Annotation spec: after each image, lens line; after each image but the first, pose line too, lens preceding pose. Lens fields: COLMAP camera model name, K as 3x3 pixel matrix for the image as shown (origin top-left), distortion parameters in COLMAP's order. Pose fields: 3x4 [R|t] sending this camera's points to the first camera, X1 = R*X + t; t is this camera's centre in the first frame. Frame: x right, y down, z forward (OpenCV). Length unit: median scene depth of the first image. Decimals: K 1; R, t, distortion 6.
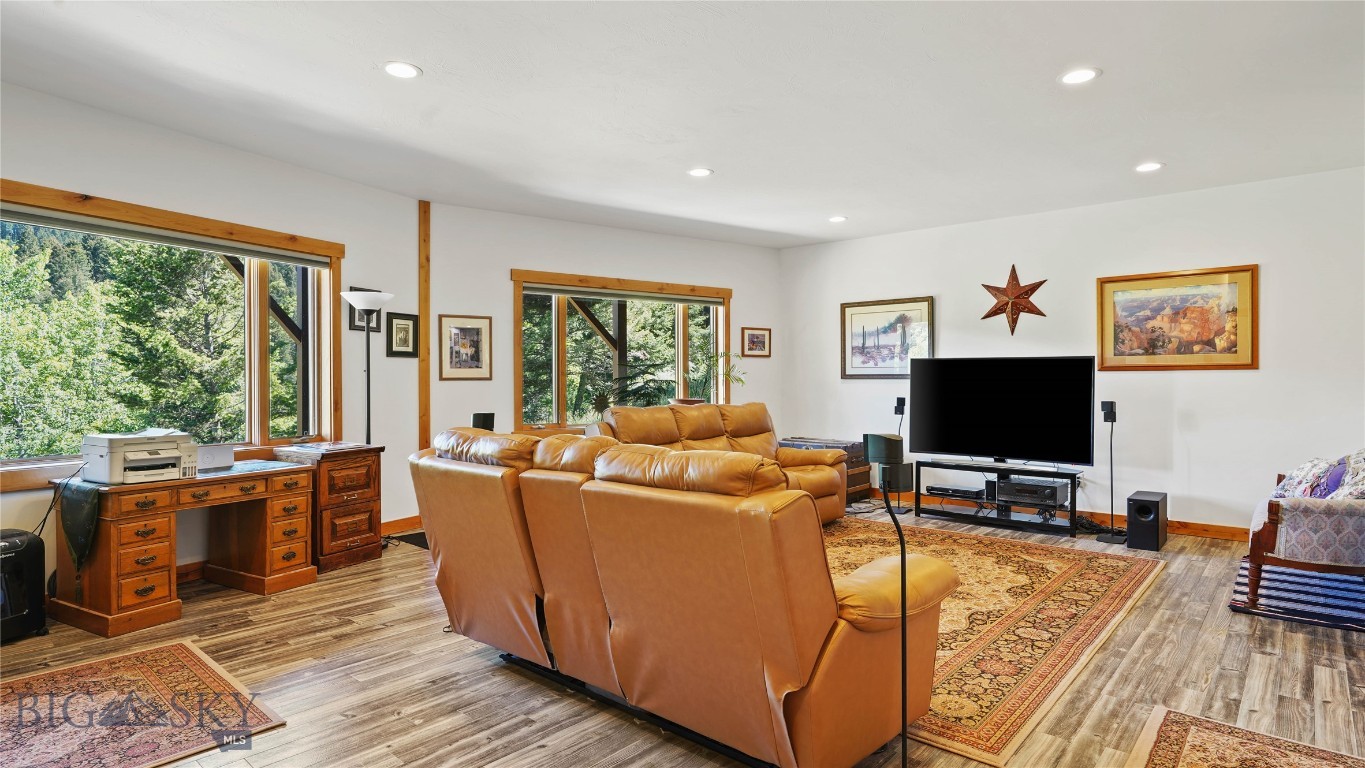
lens RADIAL K [[712.2, 0, 675.6], [0, 712.2, 383.6], [0, 0, 1]] dist [-0.006121, 0.001829]
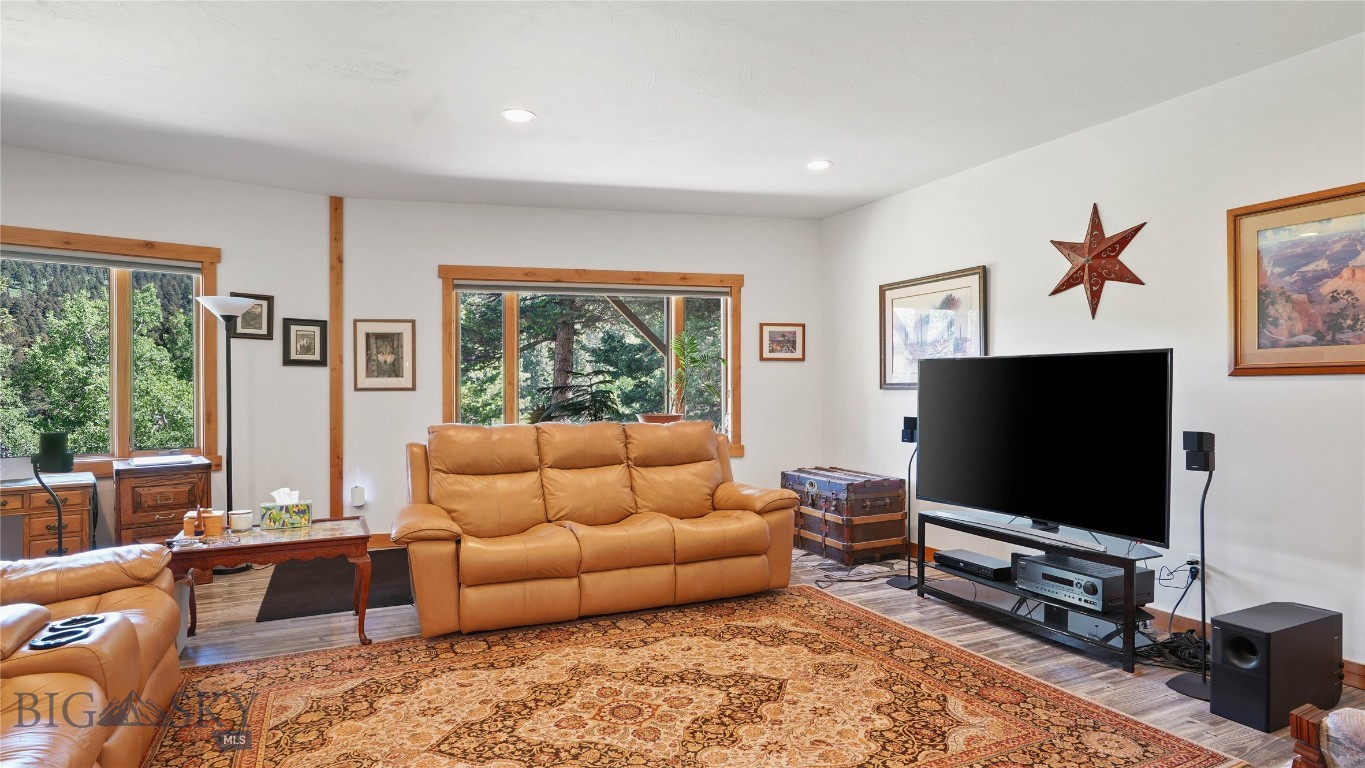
lens RADIAL K [[712.2, 0, 683.3], [0, 712.2, 391.9], [0, 0, 1]] dist [-0.006121, 0.001829]
pose [[0.921285, 0.002286, -0.388880, 0.416019], [-0.002234, 0.999997, 0.000586, -0.004478], [0.388881, 0.000329, 0.921288, 0.318189]]
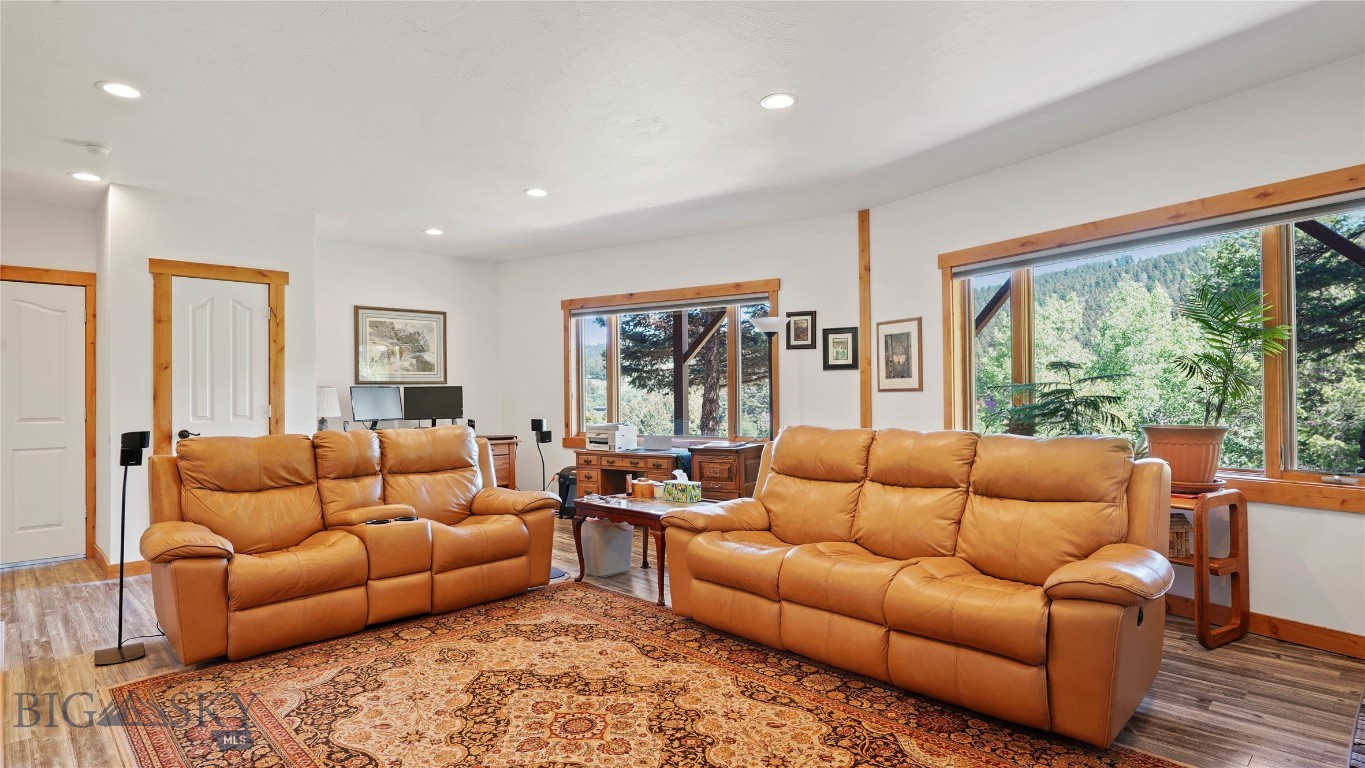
lens RADIAL K [[712.2, 0, 691.4], [0, 712.2, 387.9], [0, 0, 1]] dist [-0.006121, 0.001829]
pose [[-0.060029, -0.007997, -0.998165, 0.633935], [0.004994, 0.999953, -0.008311, -0.003216], [0.998184, -0.005484, -0.059986, 0.806218]]
